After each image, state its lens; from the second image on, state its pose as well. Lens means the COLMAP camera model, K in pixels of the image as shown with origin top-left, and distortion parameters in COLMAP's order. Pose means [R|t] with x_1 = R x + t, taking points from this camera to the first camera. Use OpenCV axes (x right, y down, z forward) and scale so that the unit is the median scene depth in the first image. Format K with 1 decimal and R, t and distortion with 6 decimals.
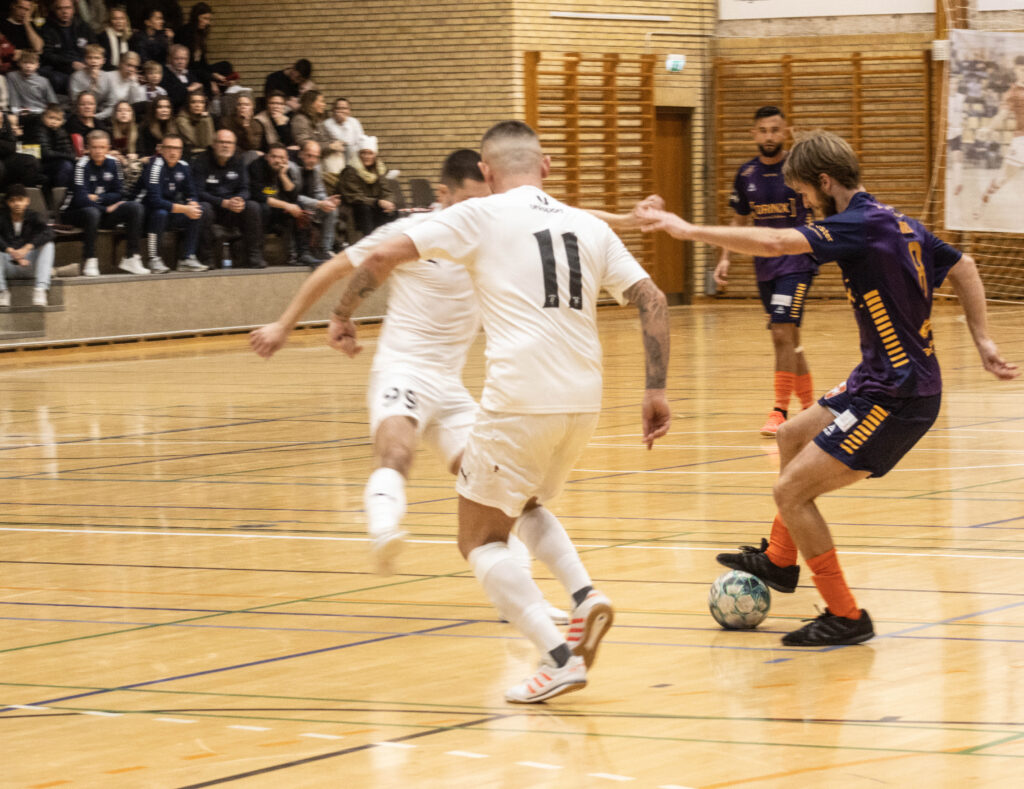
lens RADIAL K [[4715.5, 0, 512.0], [0, 4715.5, 394.5], [0, 0, 1]] dist [-0.142813, 0.507275]
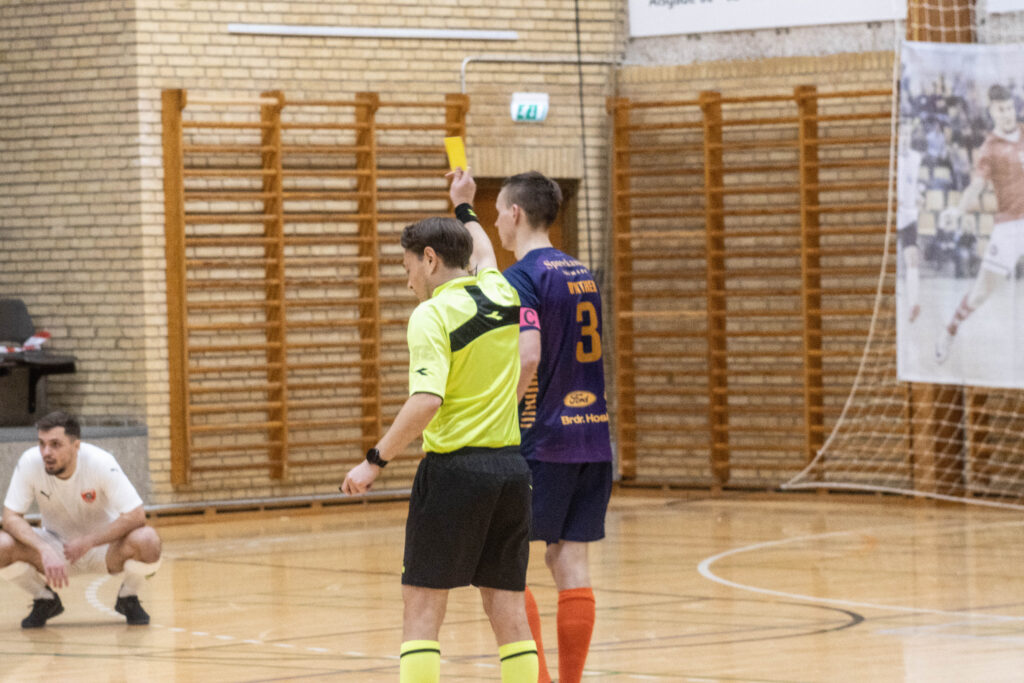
lens RADIAL K [[5147.3, 0, 512.0], [0, 5147.3, 341.5], [0, 0, 1]] dist [0.117334, 18.786457]
pose [[0.966998, -0.000211, -0.254783, 0.212007], [-0.007401, 0.999554, -0.028919, -0.020825], [0.254675, 0.029851, 0.966566, 0.359913]]
